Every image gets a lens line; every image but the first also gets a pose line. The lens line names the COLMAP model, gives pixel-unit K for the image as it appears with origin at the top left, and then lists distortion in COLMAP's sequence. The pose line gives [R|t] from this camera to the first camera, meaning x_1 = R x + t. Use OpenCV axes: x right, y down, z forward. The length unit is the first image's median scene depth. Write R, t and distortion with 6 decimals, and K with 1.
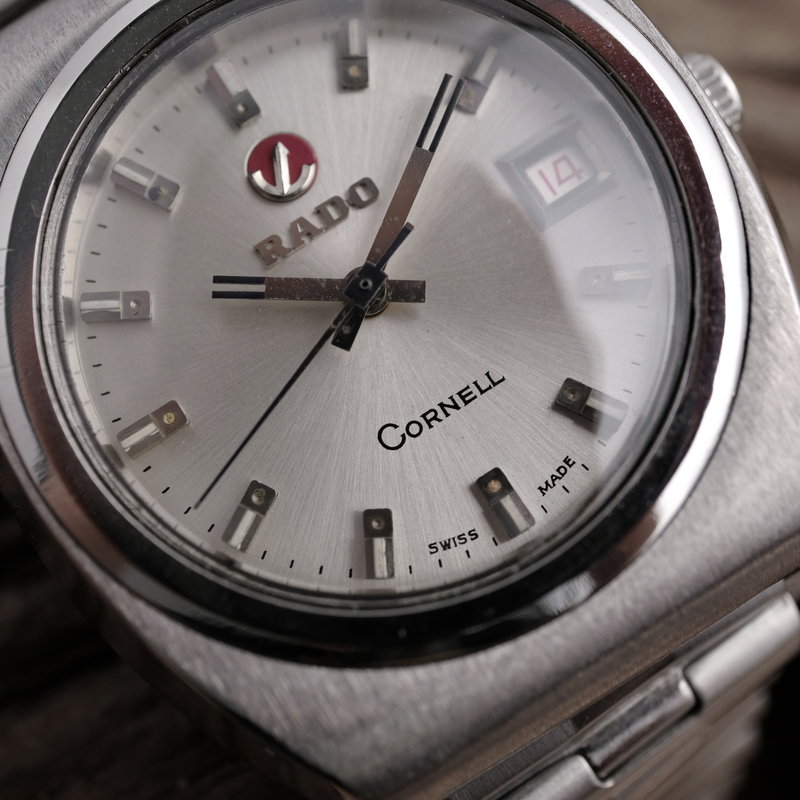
lens RADIAL K [[1527.6, 0, 399.2], [0, 1527.6, 394.8], [0, 0, 1]] dist [0.037253, 0.000000]
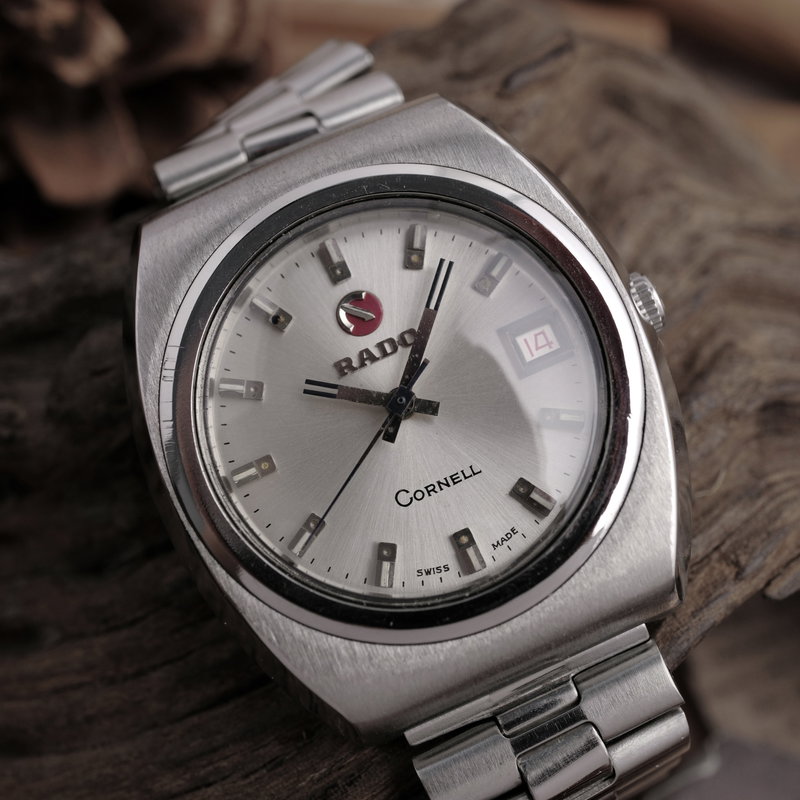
lens RADIAL K [[1527.6, 0, 403.9], [0, 1527.6, 393.6], [0, 0, 1]] dist [0.037253, 0.000000]
pose [[0.989078, 0.144549, -0.028815, 0.024601], [-0.144208, 0.989454, 0.013582, -0.099413], [0.030474, -0.009278, 0.999492, -0.559199]]
